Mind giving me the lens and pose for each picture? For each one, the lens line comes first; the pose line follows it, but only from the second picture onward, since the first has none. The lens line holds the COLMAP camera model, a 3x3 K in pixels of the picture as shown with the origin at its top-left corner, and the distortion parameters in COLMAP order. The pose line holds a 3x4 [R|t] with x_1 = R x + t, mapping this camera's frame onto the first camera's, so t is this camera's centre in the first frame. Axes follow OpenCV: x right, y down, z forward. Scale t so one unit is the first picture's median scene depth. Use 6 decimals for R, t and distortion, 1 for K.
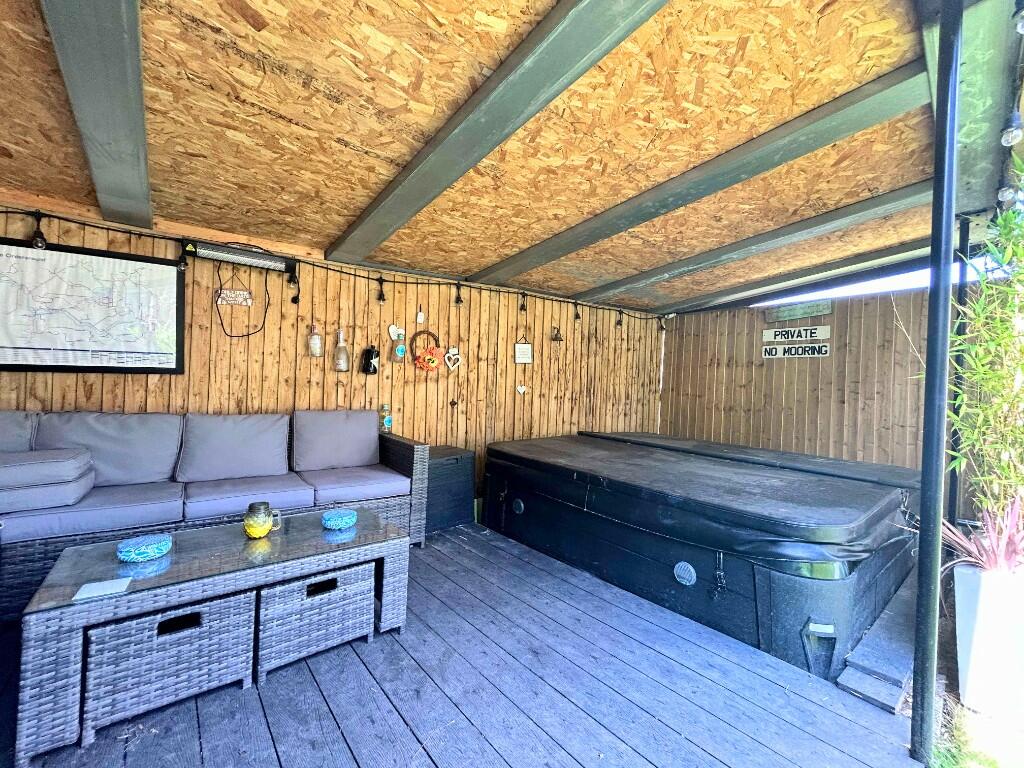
lens RADIAL K [[410.1, 0, 513.2], [0, 410.1, 385.2], [0, 0, 1]] dist [0.000007, 0.000480]
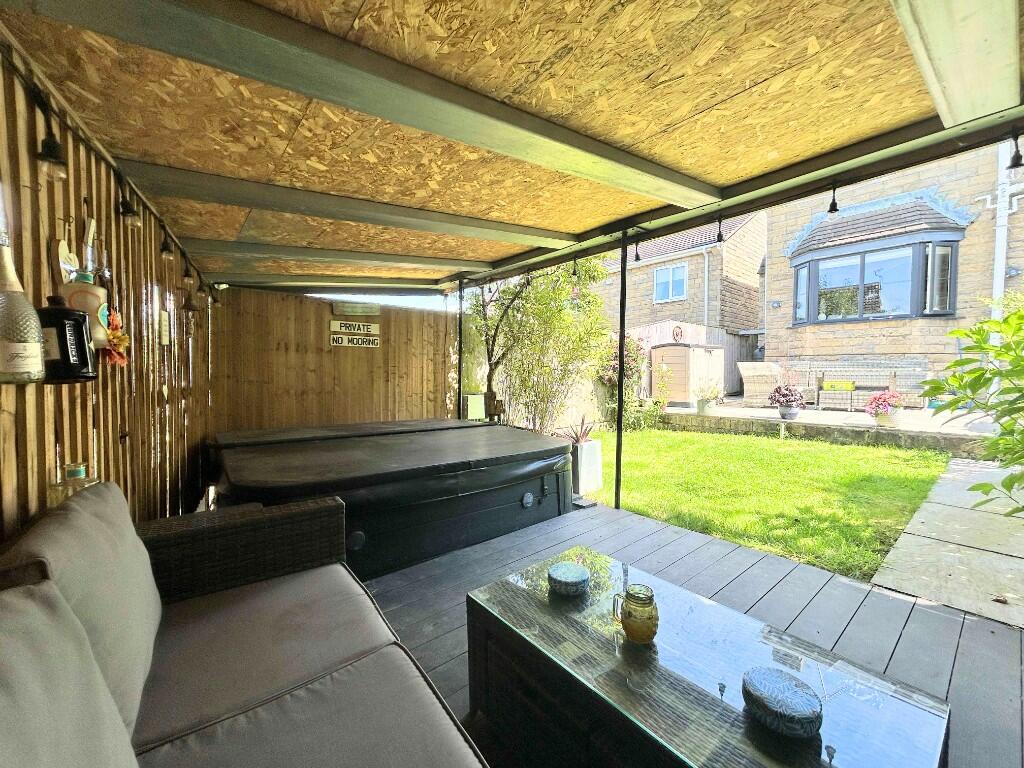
lens RADIAL K [[410.1, 0, 513.9], [0, 410.1, 383.5], [0, 0, 1]] dist [0.000007, 0.000480]
pose [[0.008525, -0.067549, 0.997680, -0.569289], [-0.004079, 0.997705, 0.067586, -0.044316], [-0.999955, -0.004646, 0.008230, 0.535229]]
